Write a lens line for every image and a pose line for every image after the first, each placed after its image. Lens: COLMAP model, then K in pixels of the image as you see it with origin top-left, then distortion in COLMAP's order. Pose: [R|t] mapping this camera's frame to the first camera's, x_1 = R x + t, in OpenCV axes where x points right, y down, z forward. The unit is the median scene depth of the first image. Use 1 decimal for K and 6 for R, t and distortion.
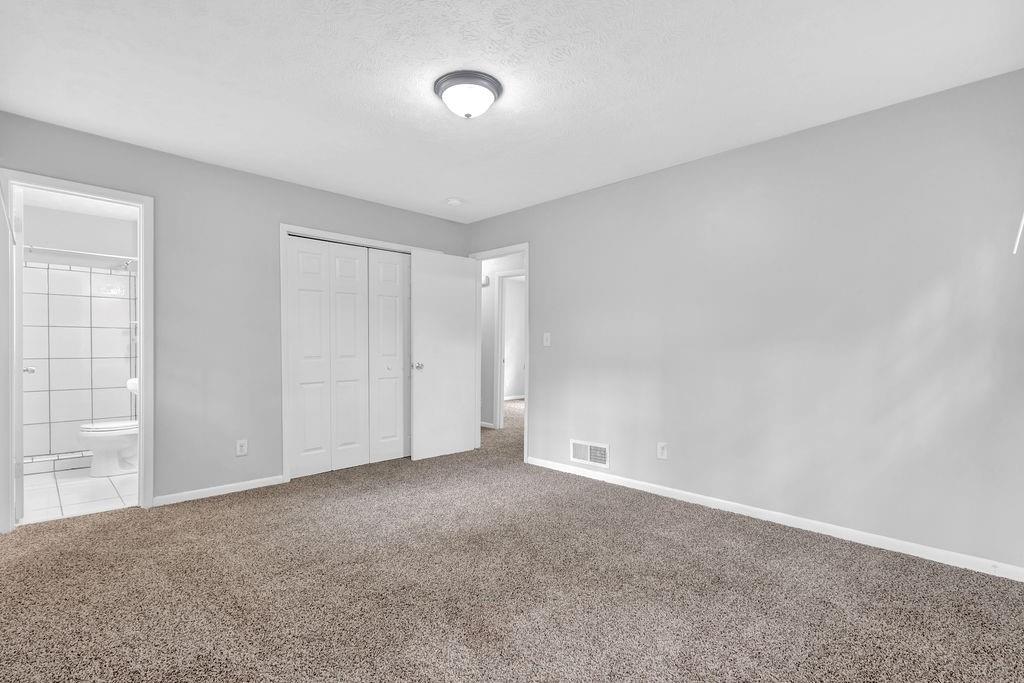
lens RADIAL K [[475.4, 0, 505.6], [0, 475.4, 348.6], [0, 0, 1]] dist [0.017742, 0.000143]
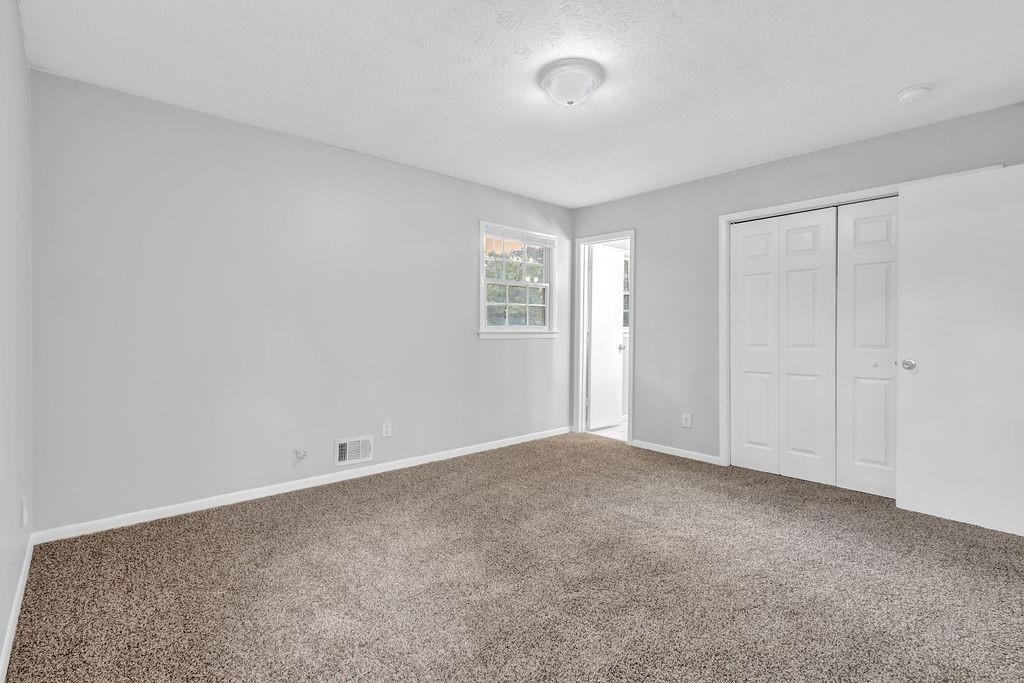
lens RADIAL K [[475.4, 0, 503.7], [0, 475.4, 337.0], [0, 0, 1]] dist [0.017742, 0.000143]
pose [[-0.052648, 0.010084, -0.998562, 0.594908], [-0.008219, 0.999911, 0.010531, -0.004594], [0.998579, 0.008762, -0.052561, 0.582961]]
